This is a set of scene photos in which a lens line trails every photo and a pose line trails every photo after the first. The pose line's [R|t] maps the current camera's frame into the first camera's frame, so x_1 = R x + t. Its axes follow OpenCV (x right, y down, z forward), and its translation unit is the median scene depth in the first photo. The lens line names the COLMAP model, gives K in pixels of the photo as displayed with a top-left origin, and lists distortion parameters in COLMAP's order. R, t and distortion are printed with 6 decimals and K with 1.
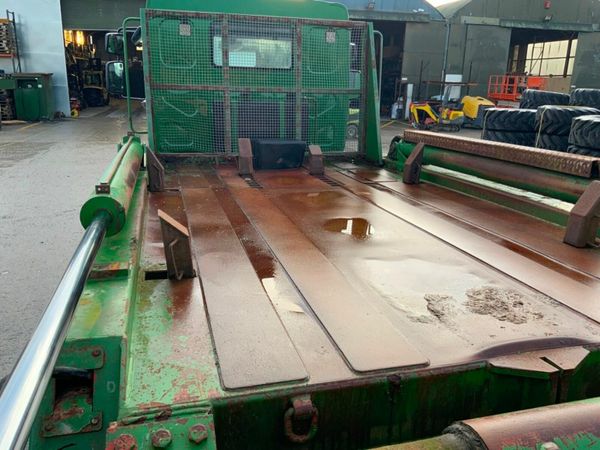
lens RADIAL K [[486.7, 0, 301.4], [0, 486.7, 240.7], [0, 0, 1]] dist [0.063122, -0.114264]
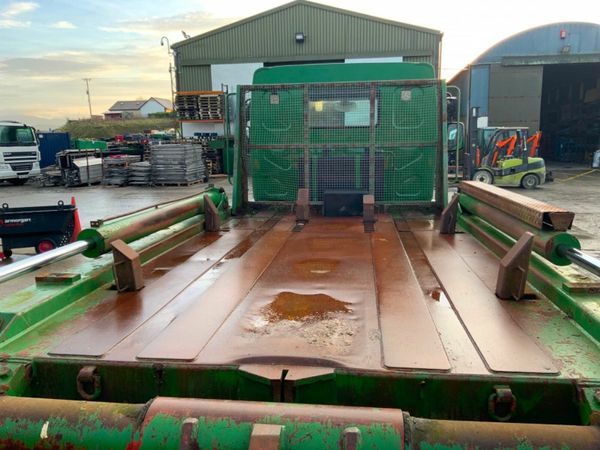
lens RADIAL K [[486.7, 0, 301.4], [0, 486.7, 240.7], [0, 0, 1]] dist [0.063122, -0.114264]
pose [[0.924541, 0.040255, -0.378951, 0.295031], [-0.078187, 0.993288, -0.085241, 0.007579], [0.372976, 0.108438, 0.921483, -0.034310]]
